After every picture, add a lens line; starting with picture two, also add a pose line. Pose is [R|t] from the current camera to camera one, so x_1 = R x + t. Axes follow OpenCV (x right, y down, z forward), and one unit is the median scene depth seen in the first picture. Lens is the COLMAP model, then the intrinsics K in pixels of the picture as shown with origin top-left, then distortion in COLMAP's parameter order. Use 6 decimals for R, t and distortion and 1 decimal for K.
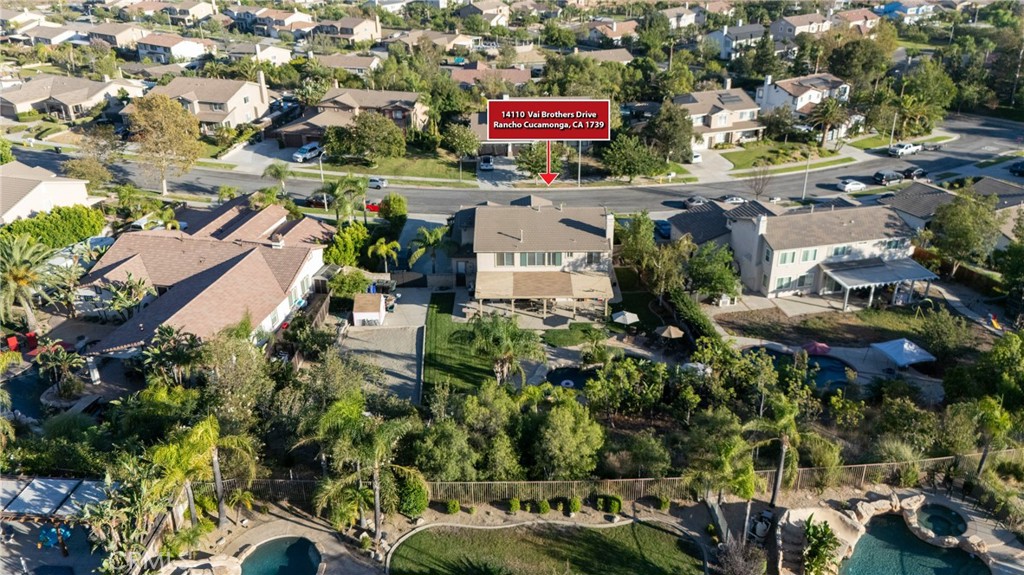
lens RADIAL K [[751.3, 0, 514.7], [0, 751.3, 321.4], [0, 0, 1]] dist [0.020983, 0.003768]
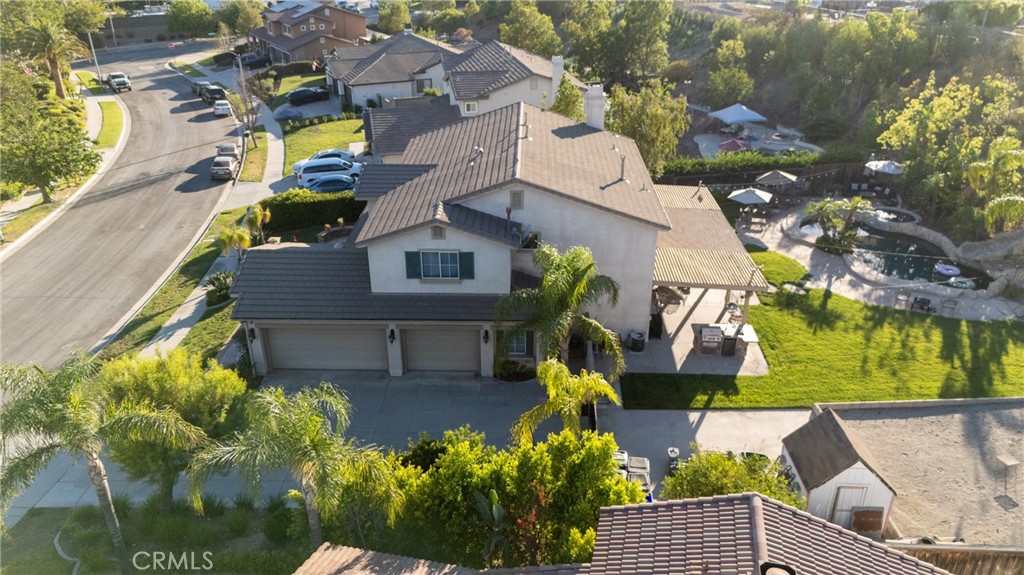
lens RADIAL K [[754.1, 0, 512.0], [0, 754.1, 287.5], [0, 0, 1]] dist [0.095461, -0.113185]
pose [[0.023732, -0.434543, 0.900338, -0.447832], [0.490095, 0.790005, 0.368373, -0.264911], [-0.871346, 0.432509, 0.231716, 0.981071]]
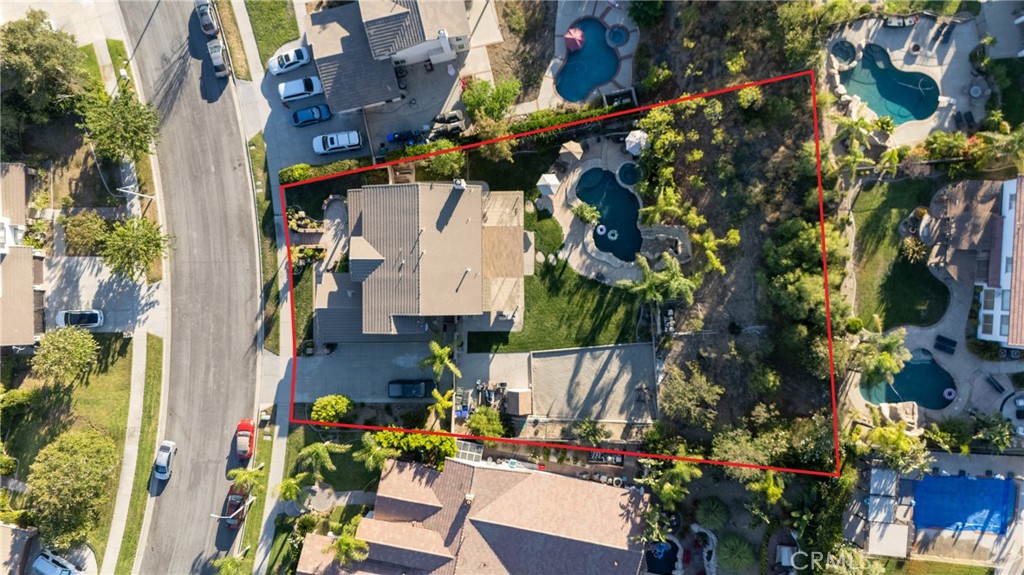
lens RADIAL K [[754.1, 0, 512.0], [0, 754.1, 287.5], [0, 0, 1]] dist [0.095461, -0.113185]
pose [[-0.007443, -0.999781, 0.019553, -0.038404], [0.499522, 0.013222, 0.866201, -1.004550], [-0.866269, 0.016215, 0.499314, 0.413313]]
